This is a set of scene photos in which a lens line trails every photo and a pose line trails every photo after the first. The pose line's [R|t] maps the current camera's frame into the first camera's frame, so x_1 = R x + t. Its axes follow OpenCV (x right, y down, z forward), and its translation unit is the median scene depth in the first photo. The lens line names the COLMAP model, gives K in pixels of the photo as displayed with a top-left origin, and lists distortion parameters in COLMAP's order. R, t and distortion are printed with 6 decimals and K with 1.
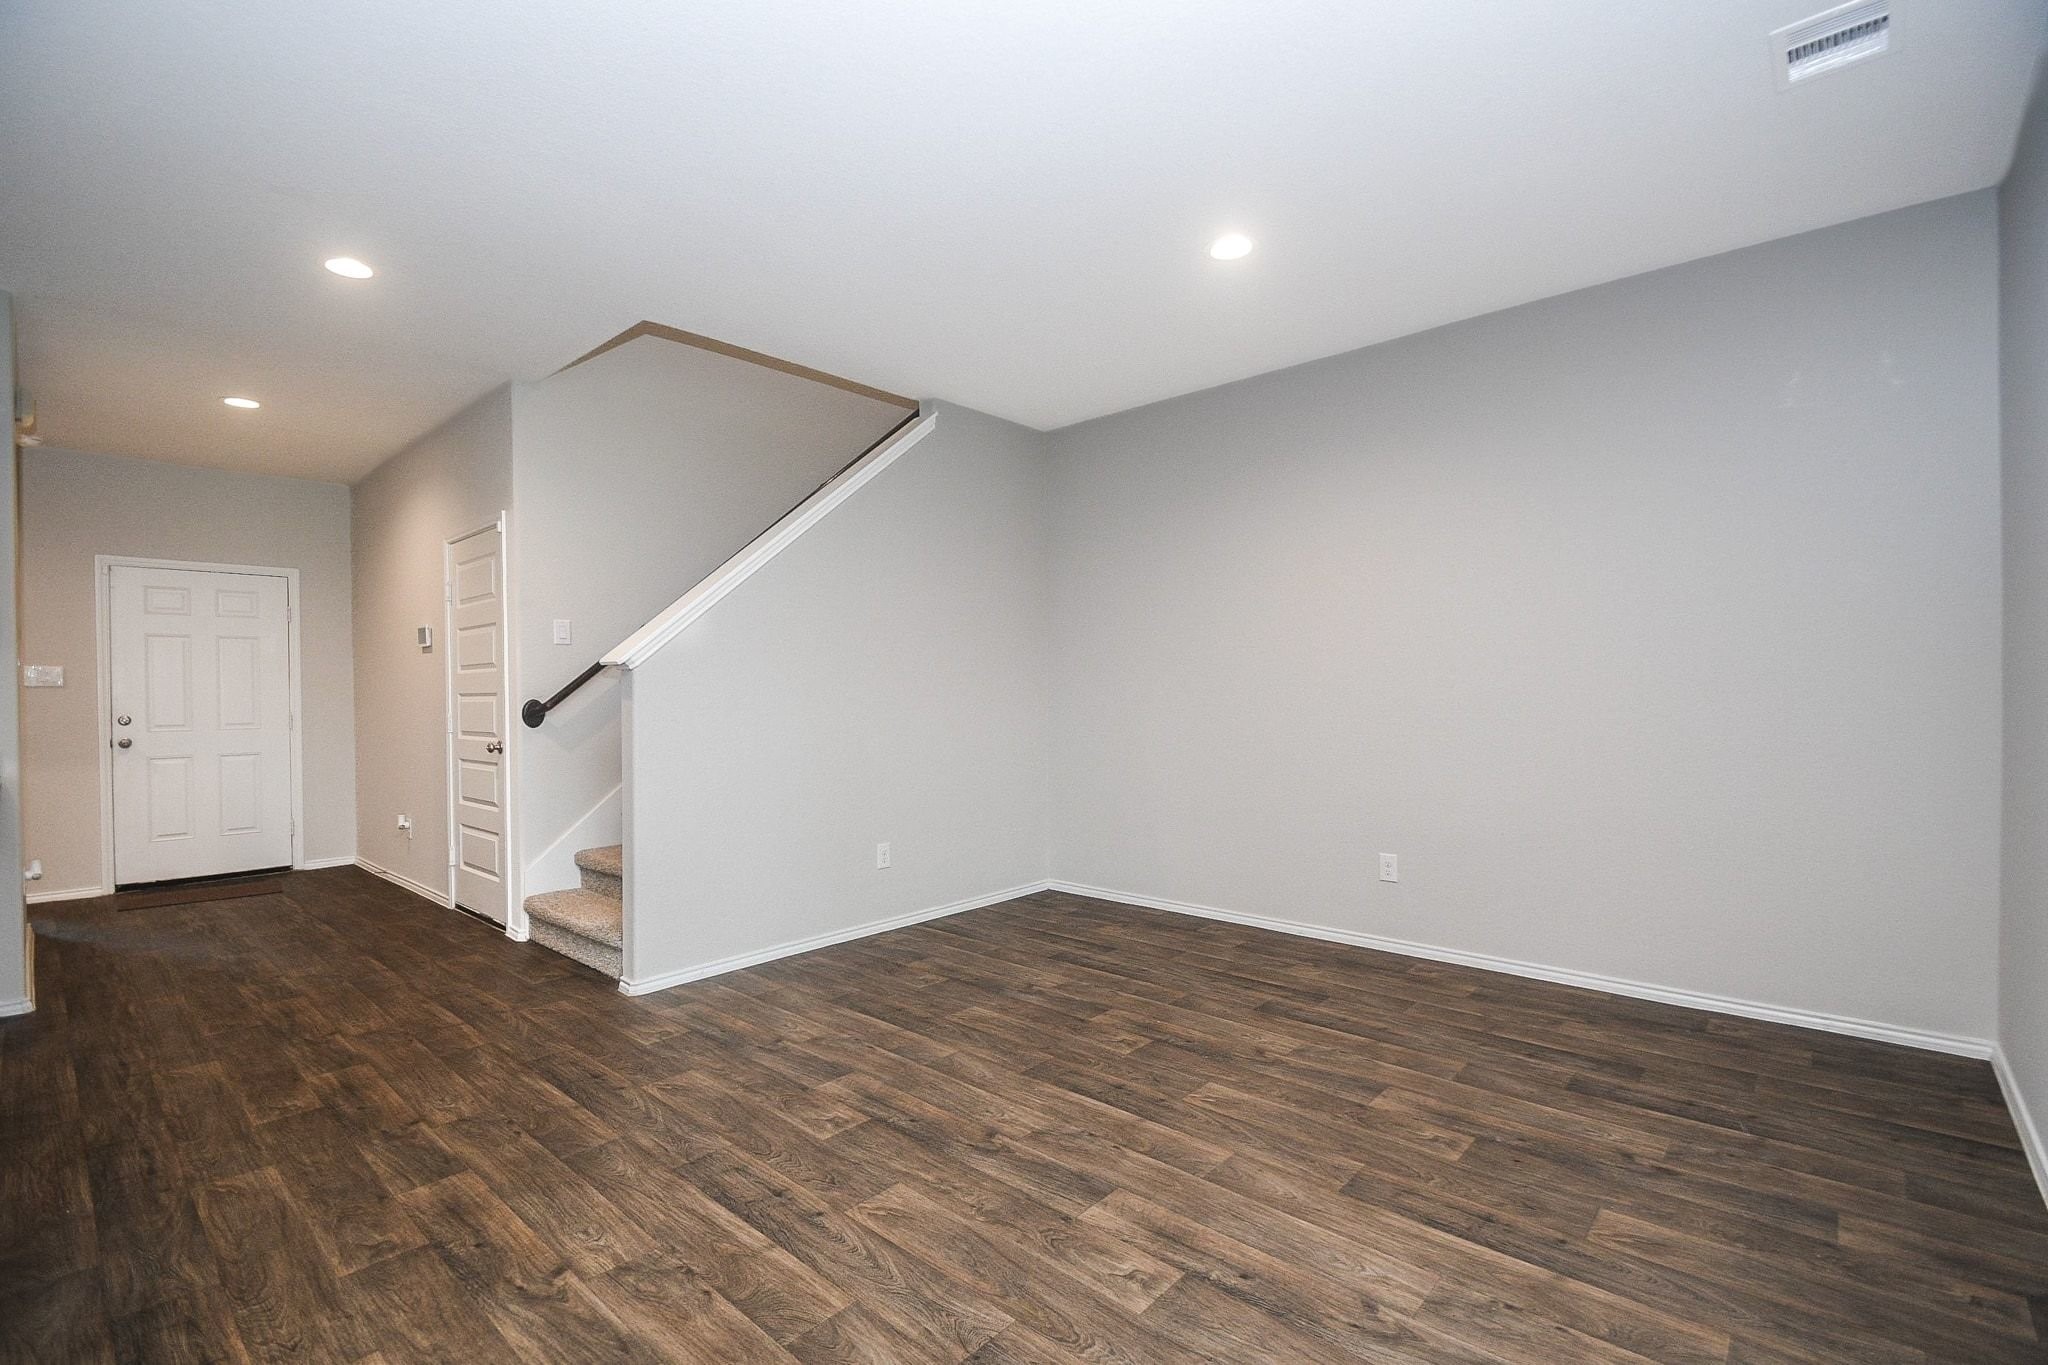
lens RADIAL K [[901.4, 0, 1002.1], [0, 901.4, 686.3], [0, 0, 1]] dist [0.020187, -0.014002]
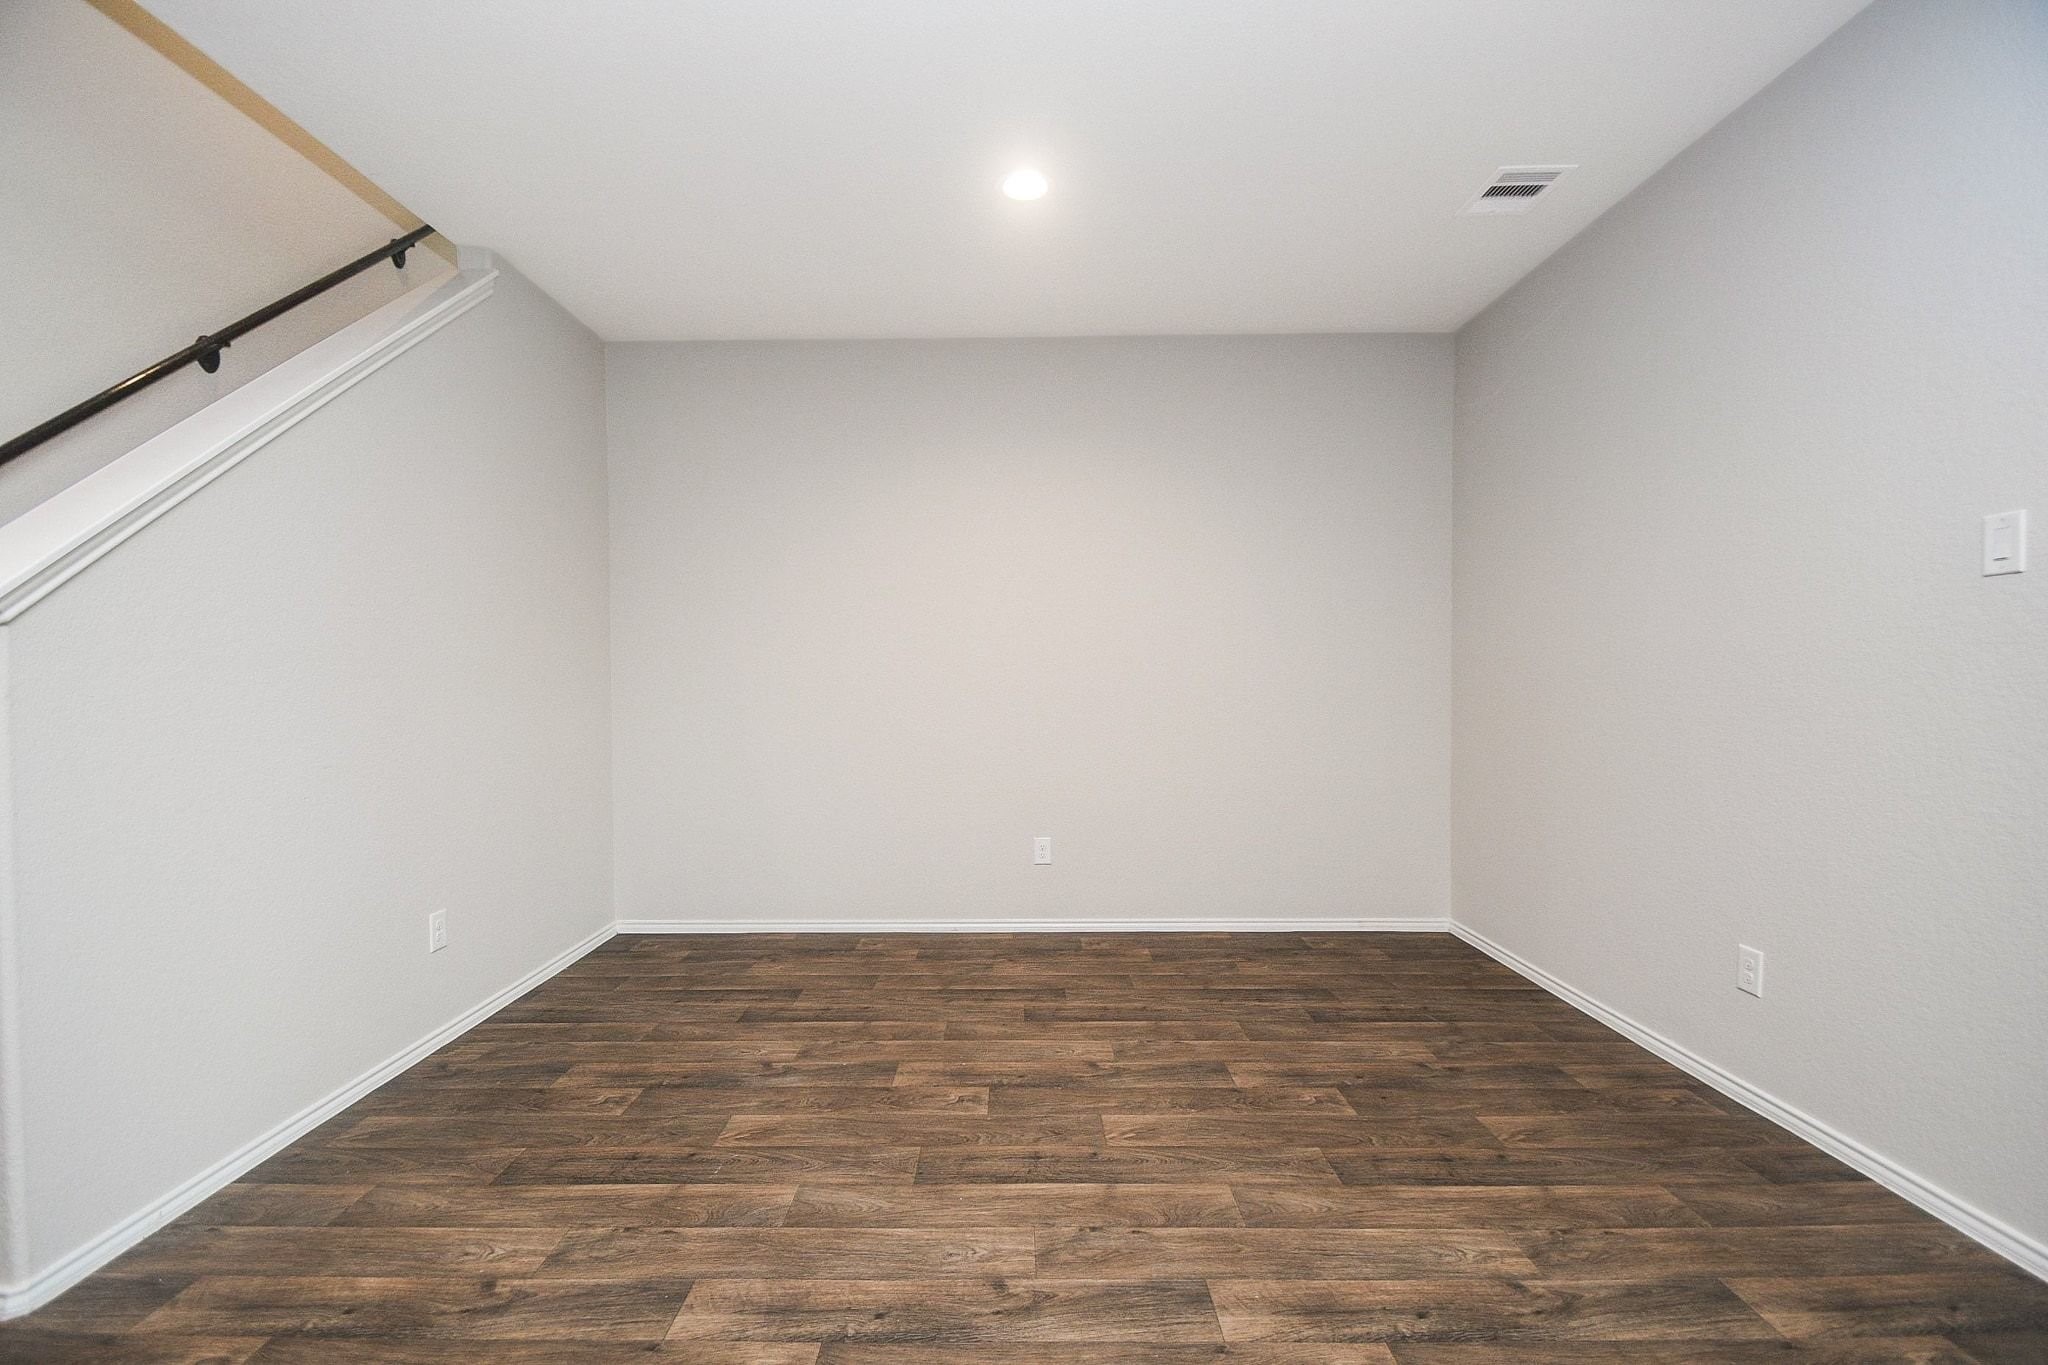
lens RADIAL K [[891.9, 0, 1001.0], [0, 891.9, 675.7], [0, 0, 1]] dist [0.026999, -0.019890]
pose [[0.743666, 0.007256, 0.668512, -0.285049], [-0.005555, 0.999974, -0.004674, 0.005265], [-0.668528, -0.000237, 0.743687, 0.264382]]
